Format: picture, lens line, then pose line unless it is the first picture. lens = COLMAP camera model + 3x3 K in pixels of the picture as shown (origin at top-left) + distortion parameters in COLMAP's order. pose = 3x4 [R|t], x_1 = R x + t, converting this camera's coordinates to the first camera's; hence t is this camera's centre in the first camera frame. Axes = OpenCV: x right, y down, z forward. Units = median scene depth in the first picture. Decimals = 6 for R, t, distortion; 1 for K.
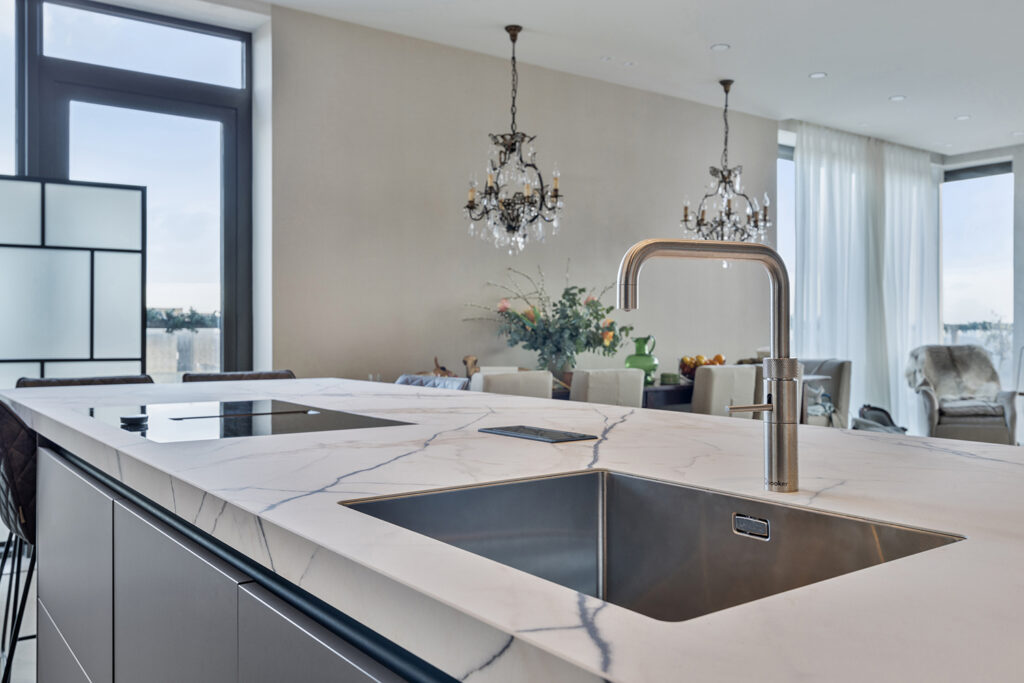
lens RADIAL K [[866.8, 0, 513.4], [0, 866.8, 330.6], [0, 0, 1]] dist [0.009579, 0.001820]
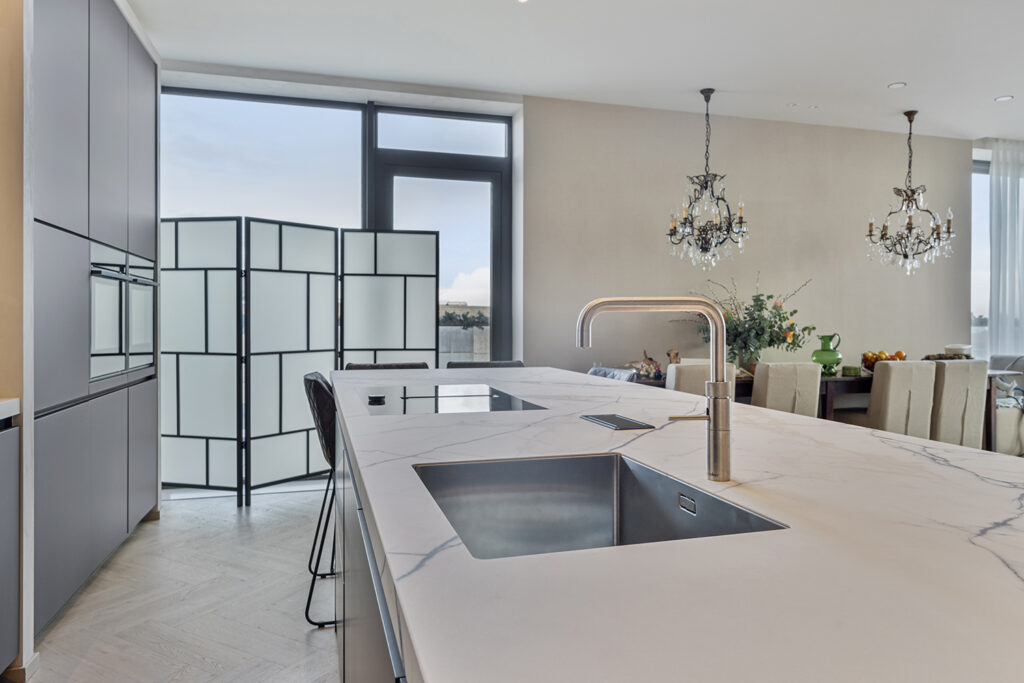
lens RADIAL K [[674.2, 0, 515.6], [0, 674.2, 325.0], [0, 0, 1]] dist [0.004059, 0.000787]
pose [[0.939770, 0.003472, -0.341789, 0.074040], [-0.001766, 0.999984, 0.005300, -0.012350], [0.341802, -0.004377, 0.939762, -0.018994]]
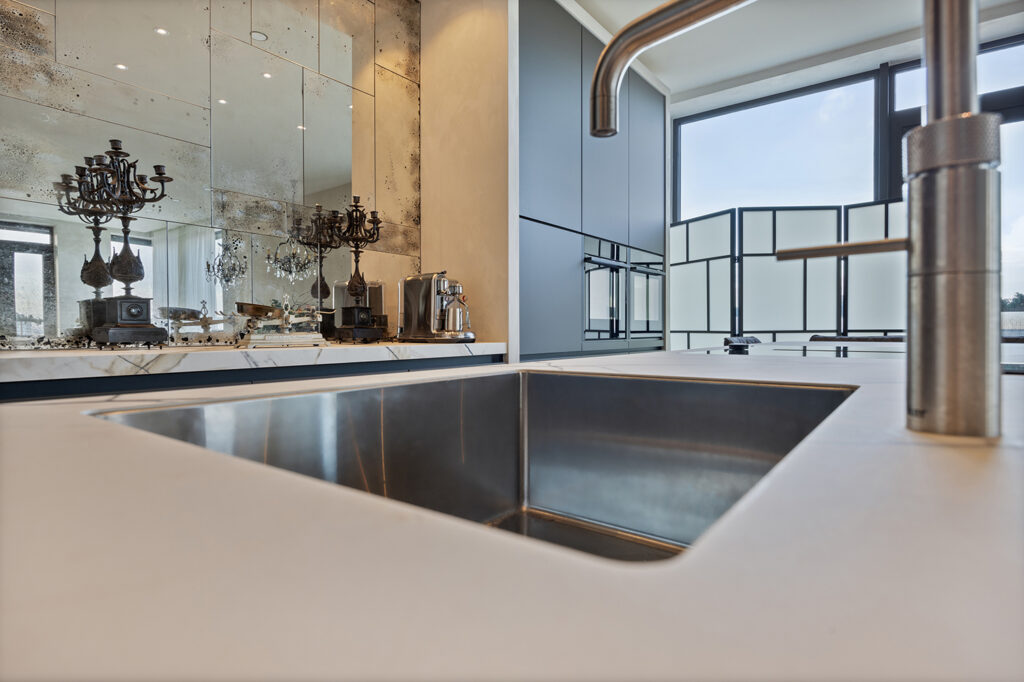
lens RADIAL K [[540.5, 0, 512.0], [0, 540.5, 341.0], [0, 0, 1]] dist [-0.008151, -0.000967]
pose [[0.279857, 0.016249, -0.959904, 0.100248], [0.003427, 0.999833, 0.017924, 0.026854], [0.960036, -0.008306, 0.279754, 0.144823]]
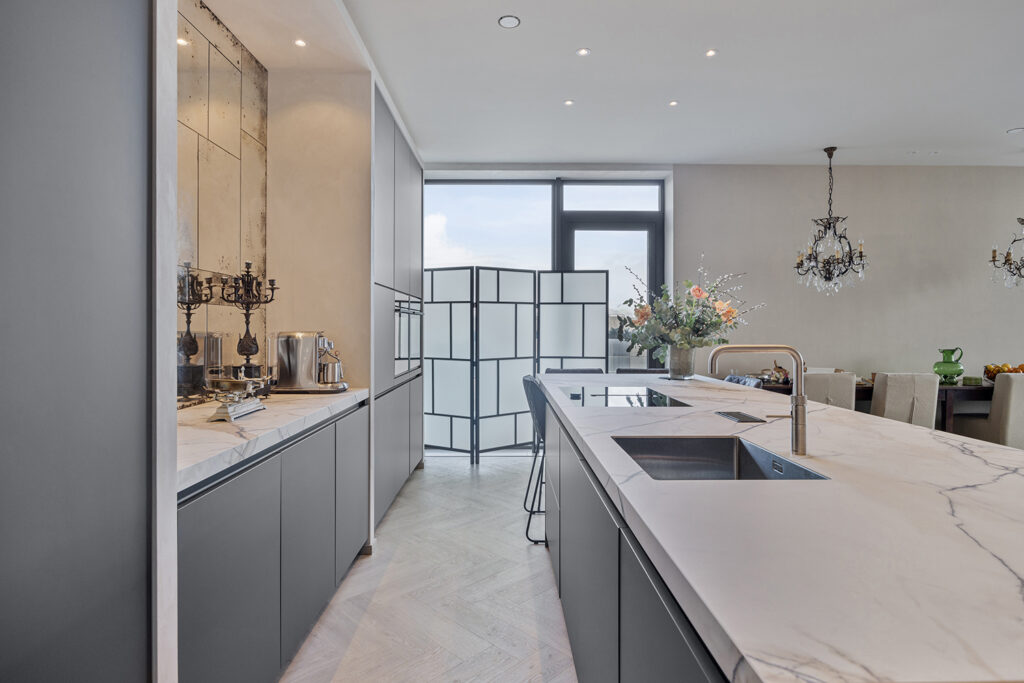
lens RADIAL K [[547.8, 0, 512.4], [0, 547.8, 329.7], [0, 0, 1]] dist [-0.003655, -0.000140]
pose [[0.813230, 0.002055, -0.581939, 0.106115], [-0.001072, 0.999997, 0.002032, -0.028252], [0.581942, -0.001029, 0.813230, -0.117676]]
